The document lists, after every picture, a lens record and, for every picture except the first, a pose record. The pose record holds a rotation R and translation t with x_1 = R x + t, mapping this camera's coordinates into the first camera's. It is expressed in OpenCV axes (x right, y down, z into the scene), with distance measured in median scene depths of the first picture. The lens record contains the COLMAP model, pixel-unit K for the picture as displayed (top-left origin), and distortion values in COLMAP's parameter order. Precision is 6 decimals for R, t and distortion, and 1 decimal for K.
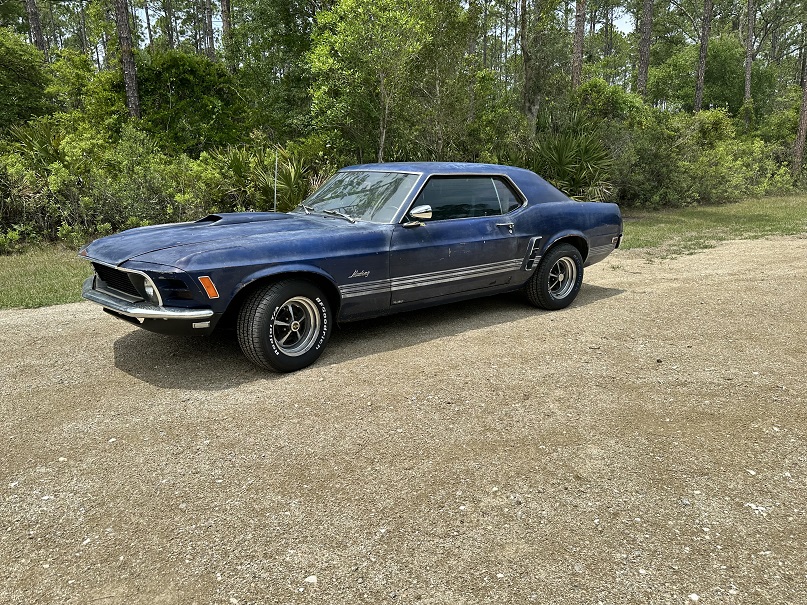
lens RADIAL K [[571.5, 0, 402.4], [0, 571.5, 301.6], [0, 0, 1]] dist [0.041330, -0.052525]
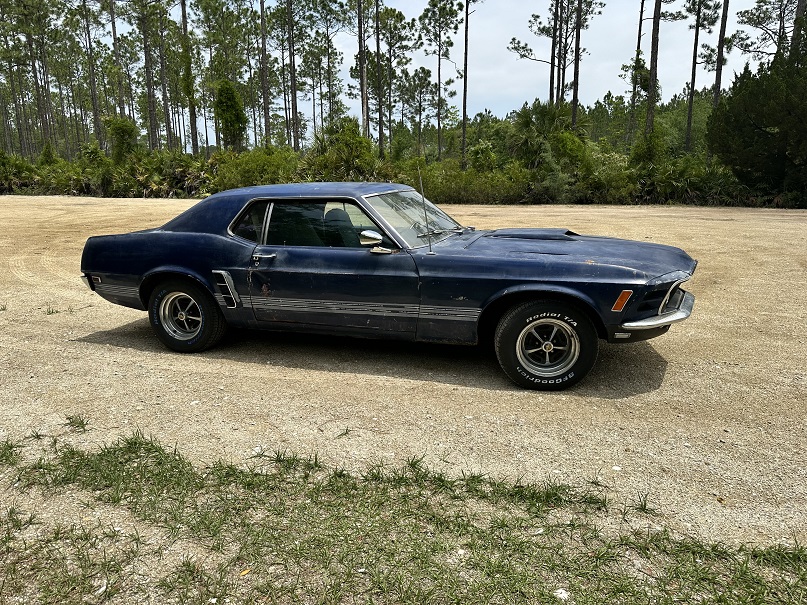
lens RADIAL K [[571.5, 0, 397.6], [0, 571.5, 297.7], [0, 0, 1]] dist [0.041330, -0.052525]
pose [[-0.557892, -0.162081, 0.813933, -0.987588], [0.205807, 0.923090, 0.324883, -0.424495], [-0.803990, 0.348763, -0.481626, 1.730169]]
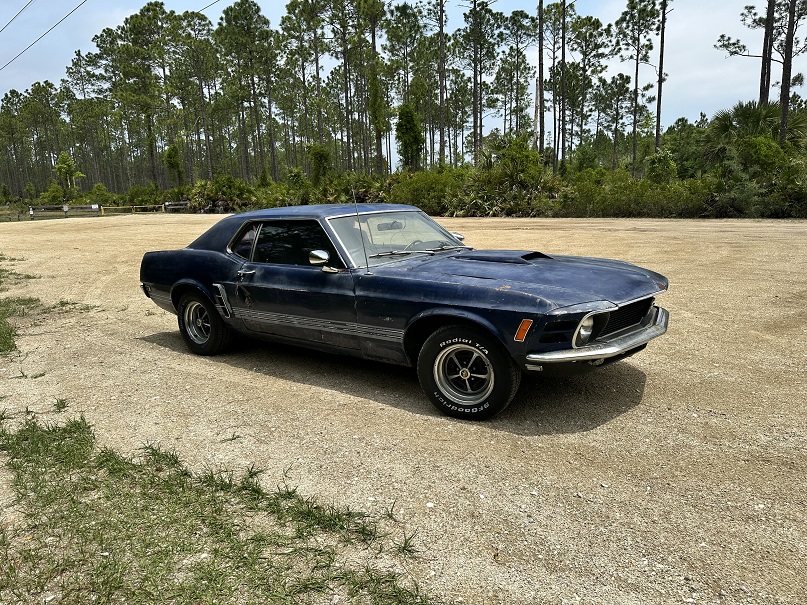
lens RADIAL K [[571.5, 0, 406.5], [0, 571.5, 299.7], [0, 0, 1]] dist [0.041330, -0.052525]
pose [[-0.264041, -0.161157, 0.950953, -1.171451], [0.255177, 0.939139, 0.230007, -0.341944], [-0.930143, 0.303393, -0.206848, 1.374663]]
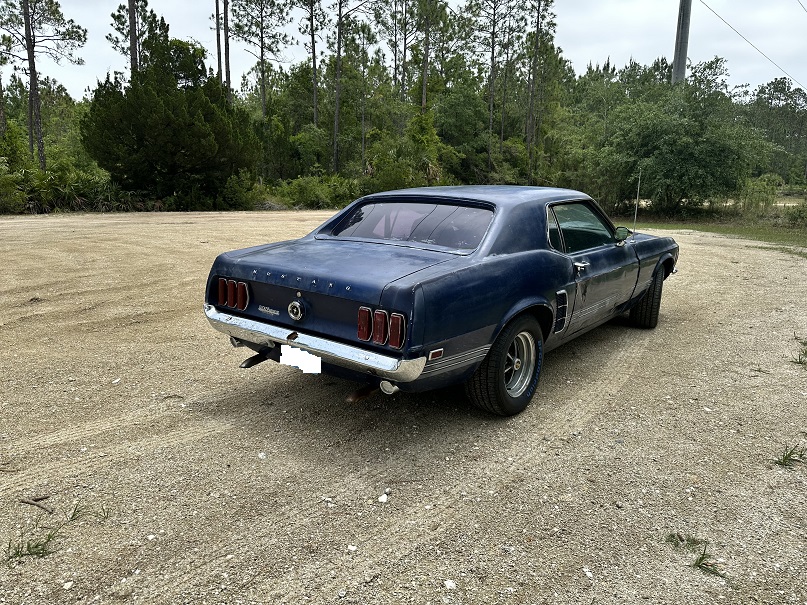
lens RADIAL K [[571.5, 0, 398.1], [0, 571.5, 303.4], [0, 0, 1]] dist [0.041330, -0.052525]
pose [[-0.972546, 0.047080, -0.227898, 0.445738], [-0.055963, 0.903265, 0.425417, -0.532780], [0.225881, 0.426491, -0.875833, 2.171587]]
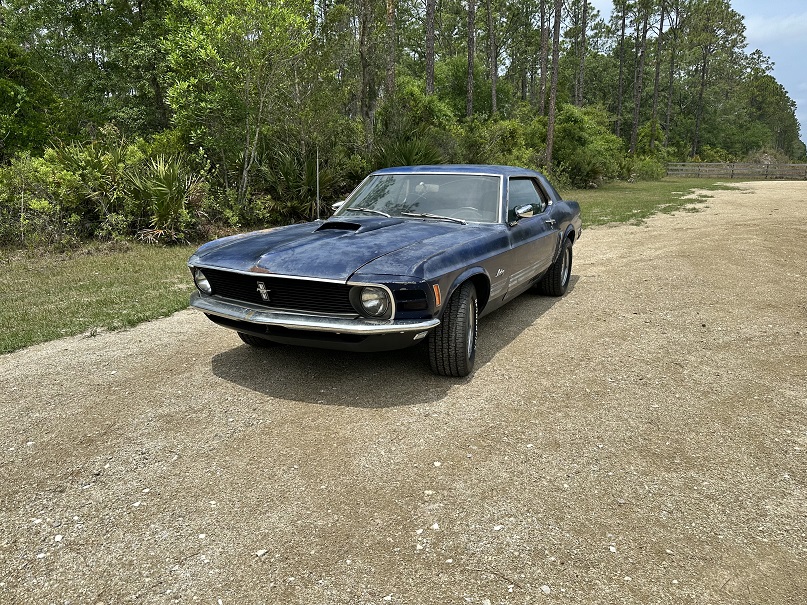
lens RADIAL K [[571.5, 0, 403.7], [0, 571.5, 301.1], [0, 0, 1]] dist [0.041330, -0.052525]
pose [[0.907110, -0.090233, 0.411108, -0.603417], [0.091170, 0.995684, 0.017373, -0.028546], [-0.410901, 0.021721, 0.911421, 0.114794]]
